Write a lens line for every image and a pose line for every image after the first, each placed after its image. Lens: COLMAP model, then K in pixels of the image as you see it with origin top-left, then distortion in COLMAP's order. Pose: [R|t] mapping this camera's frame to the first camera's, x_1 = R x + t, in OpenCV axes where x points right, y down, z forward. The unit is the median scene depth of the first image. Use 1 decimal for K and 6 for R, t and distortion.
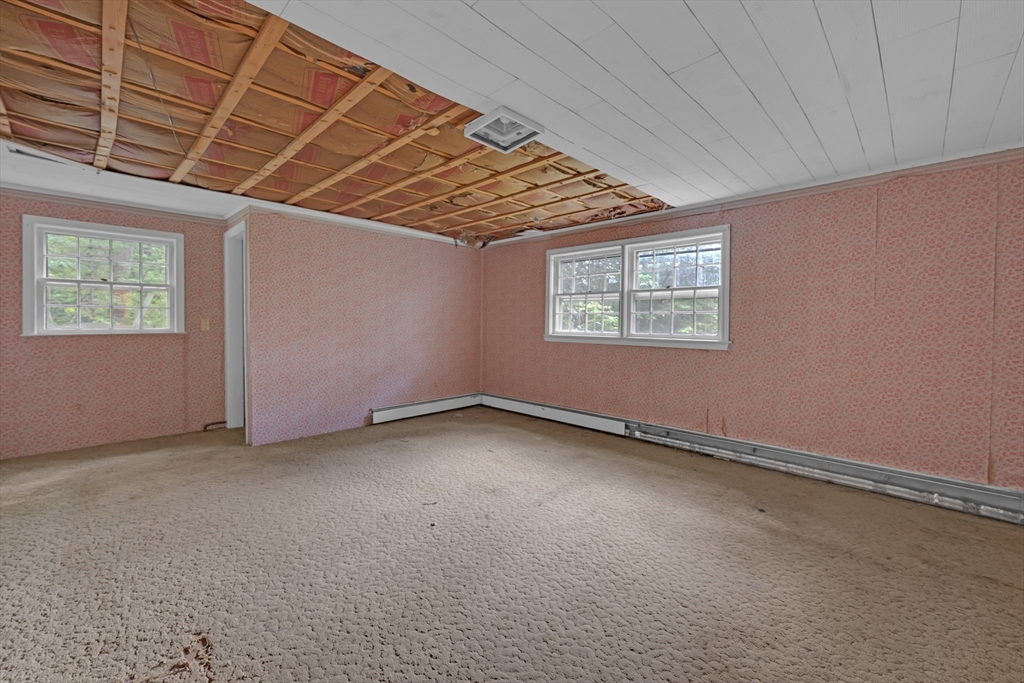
lens RADIAL K [[417.1, 0, 514.9], [0, 417.1, 325.0], [0, 0, 1]] dist [0.000802, 0.000021]
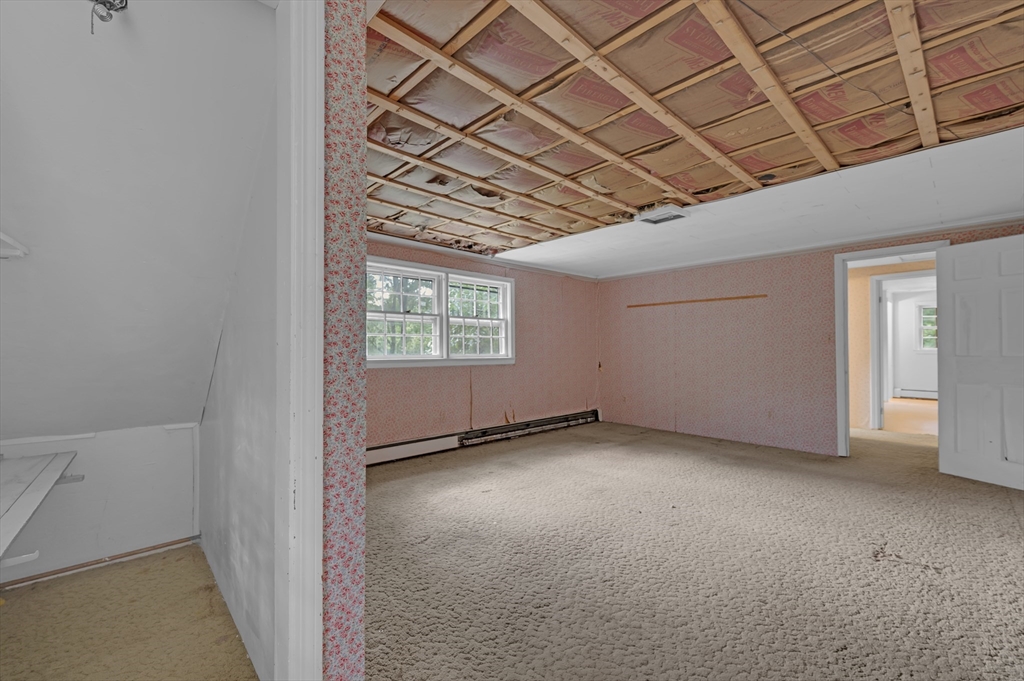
lens RADIAL K [[417.1, 0, 511.8], [0, 417.1, 342.5], [0, 0, 1]] dist [0.000802, 0.000021]
pose [[0.051766, 0.002003, 0.998657, -0.933483], [0.002870, 0.999994, -0.002155, -0.010896], [-0.998655, 0.002977, 0.051760, 0.896405]]
